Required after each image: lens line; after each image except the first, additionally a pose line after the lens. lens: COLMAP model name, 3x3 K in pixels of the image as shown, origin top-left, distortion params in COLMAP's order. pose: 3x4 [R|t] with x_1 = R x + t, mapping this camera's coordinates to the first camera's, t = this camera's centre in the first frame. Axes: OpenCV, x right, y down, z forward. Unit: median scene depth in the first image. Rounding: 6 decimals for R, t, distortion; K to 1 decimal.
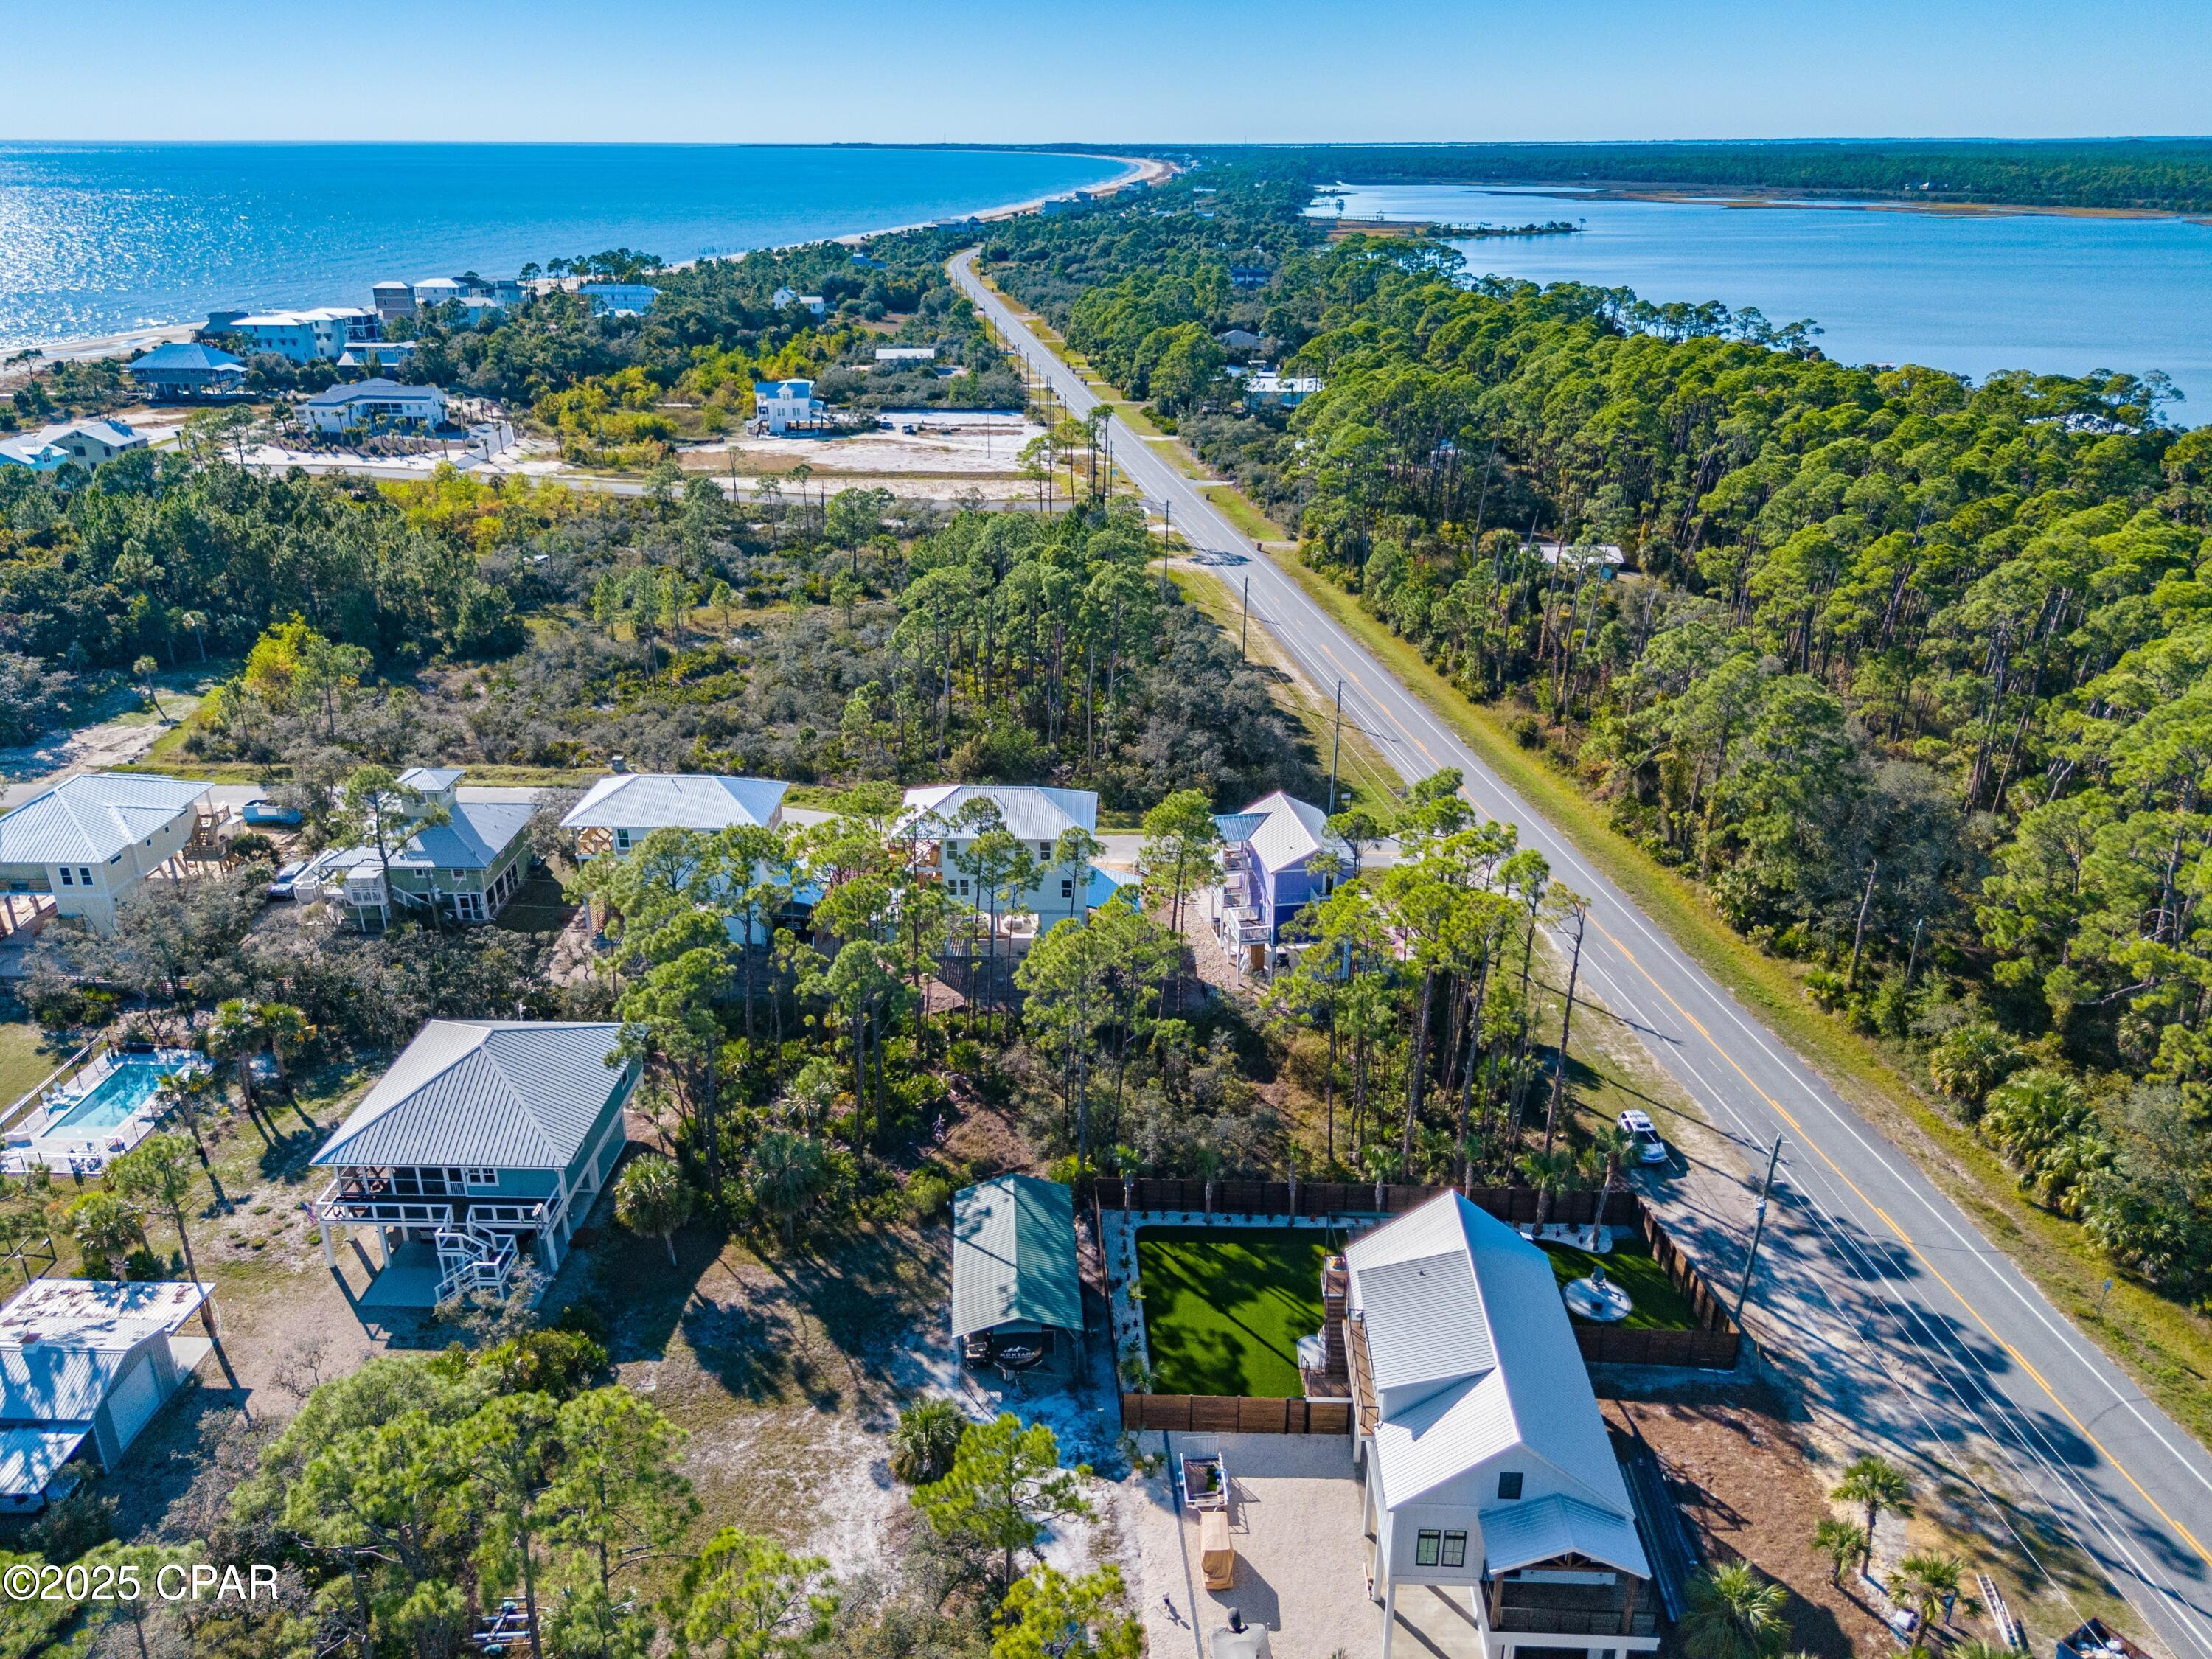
lens RADIAL K [[1601.0, 0, 1095.3], [0, 1601.0, 866.7], [0, 0, 1]] dist [0.057262, -0.049913]
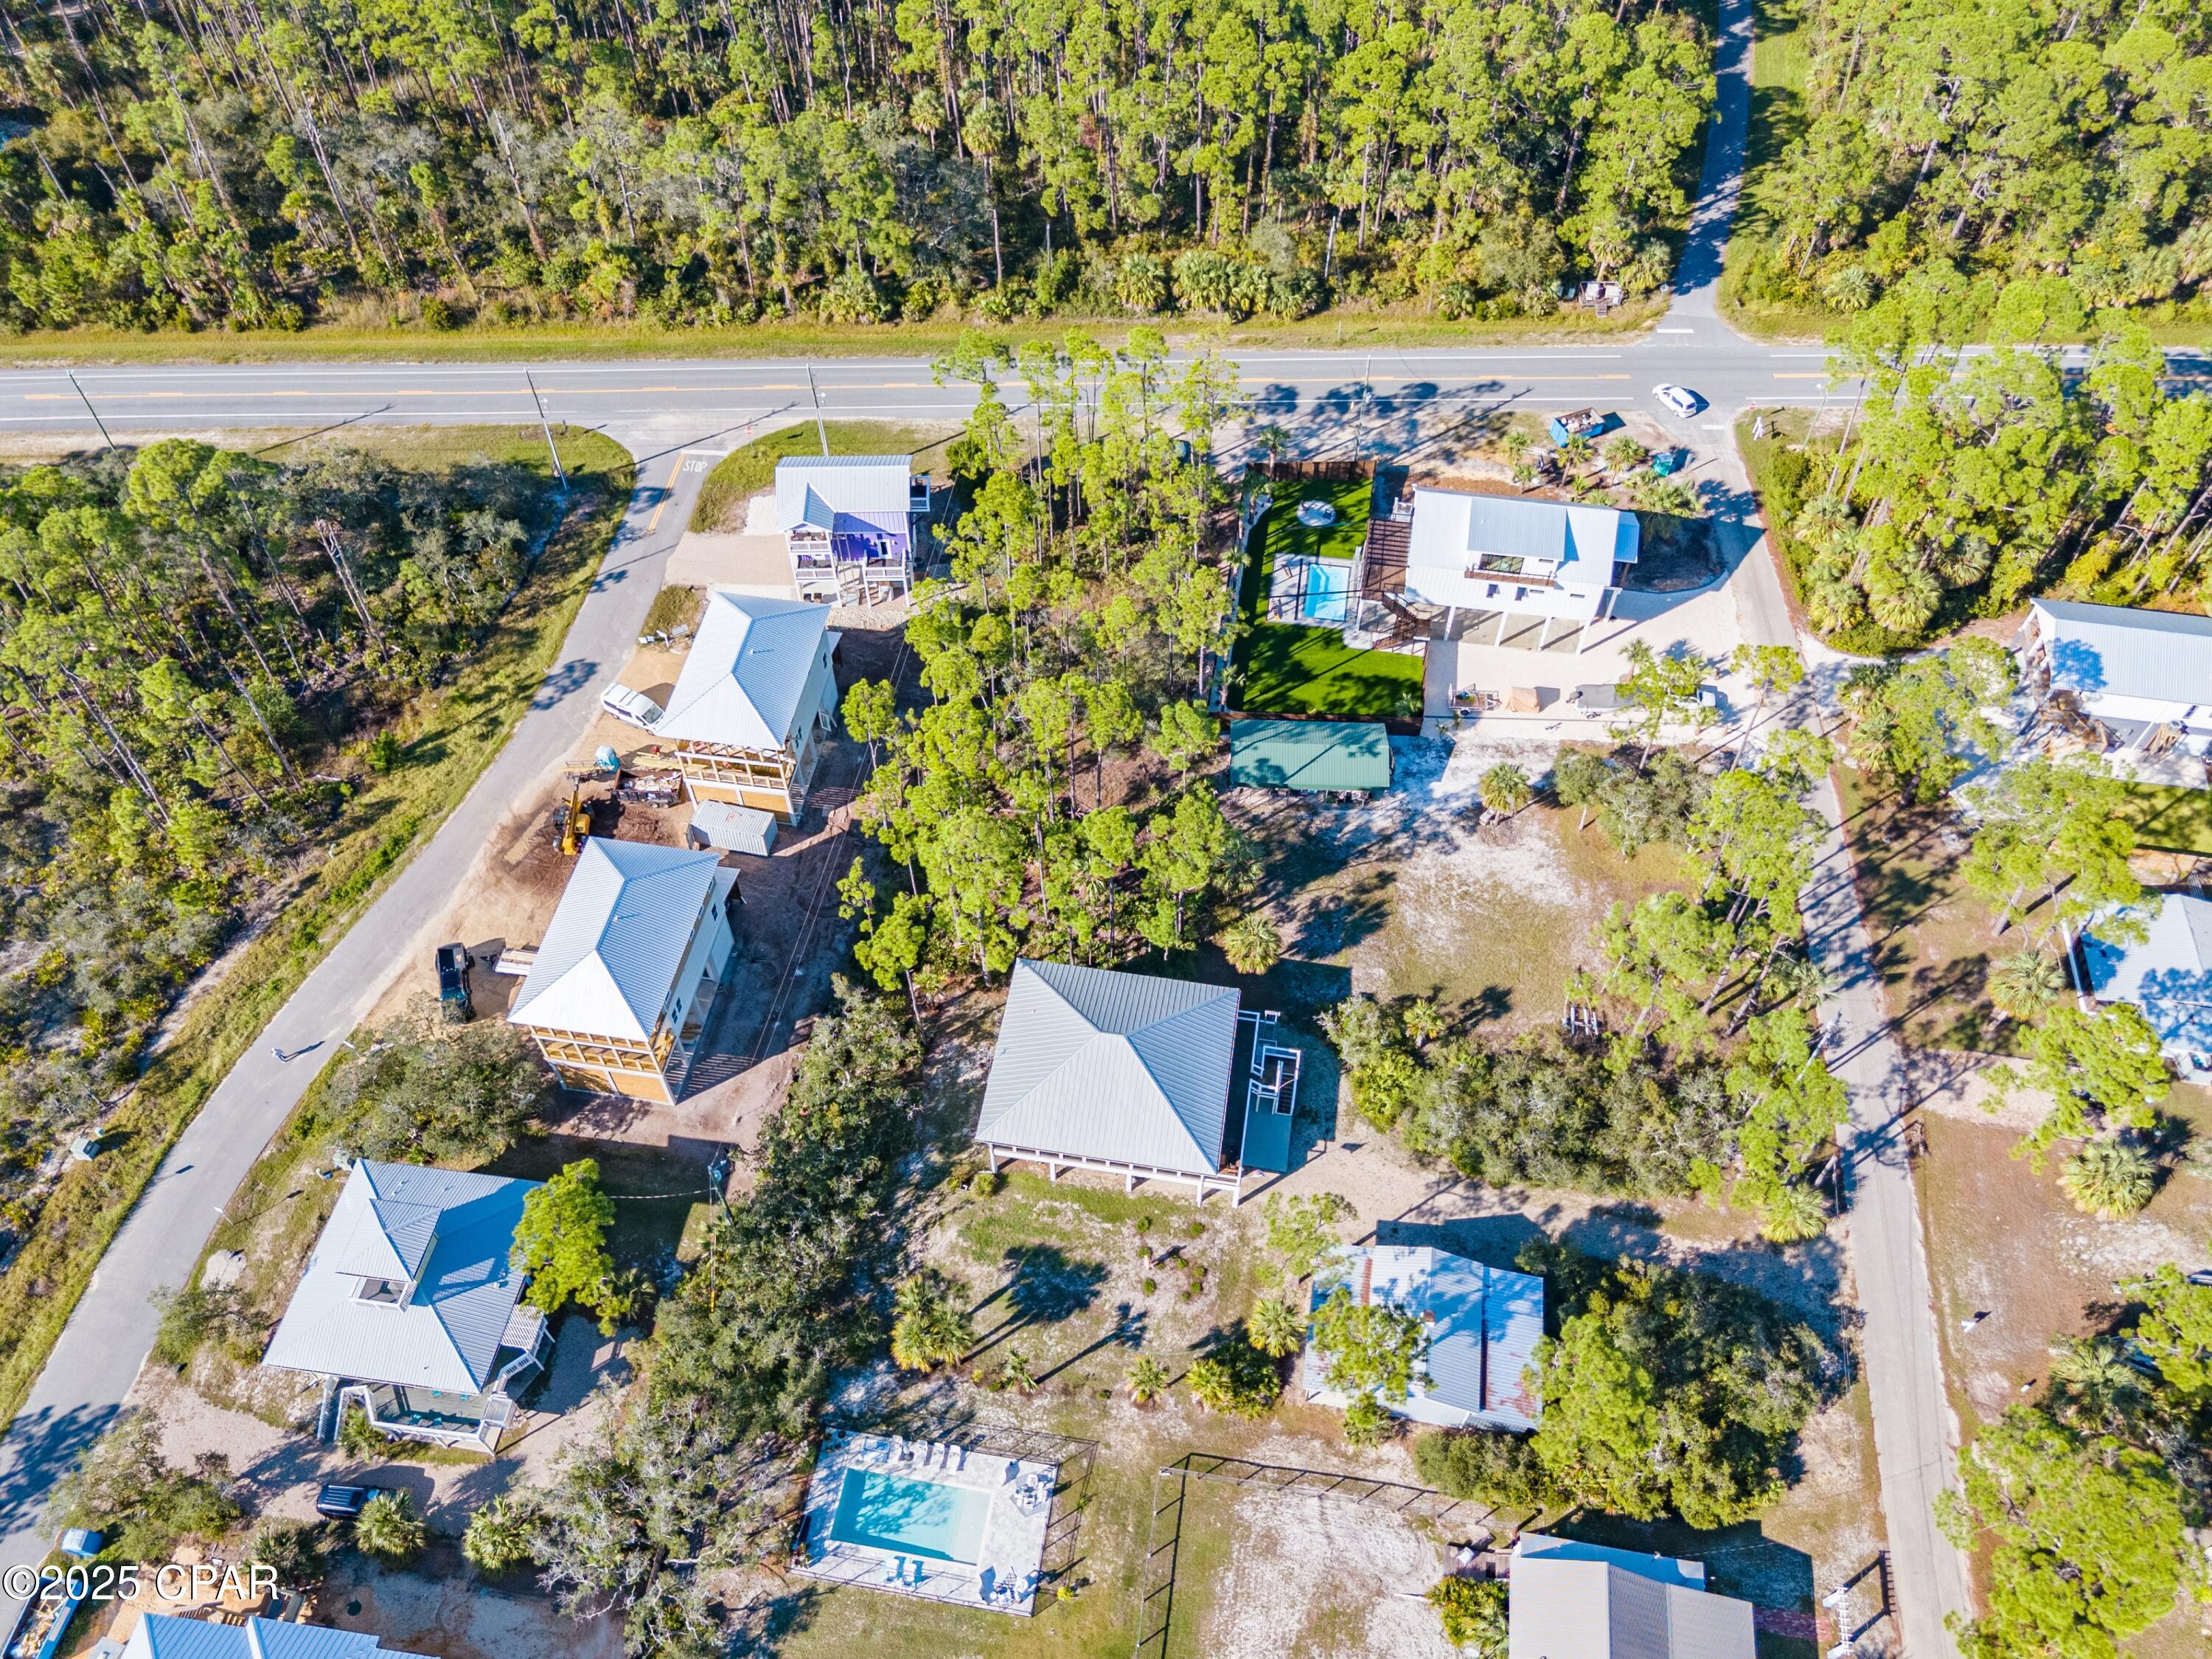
lens RADIAL K [[1601.0, 0, 1095.3], [0, 1601.0, 866.7], [0, 0, 1]] dist [0.057262, -0.049913]
pose [[0.120411, -0.796153, 0.592993, -1.027541], [0.412596, 0.583439, 0.699545, -0.801239], [-0.902921, 0.160434, 0.398742, 0.603900]]
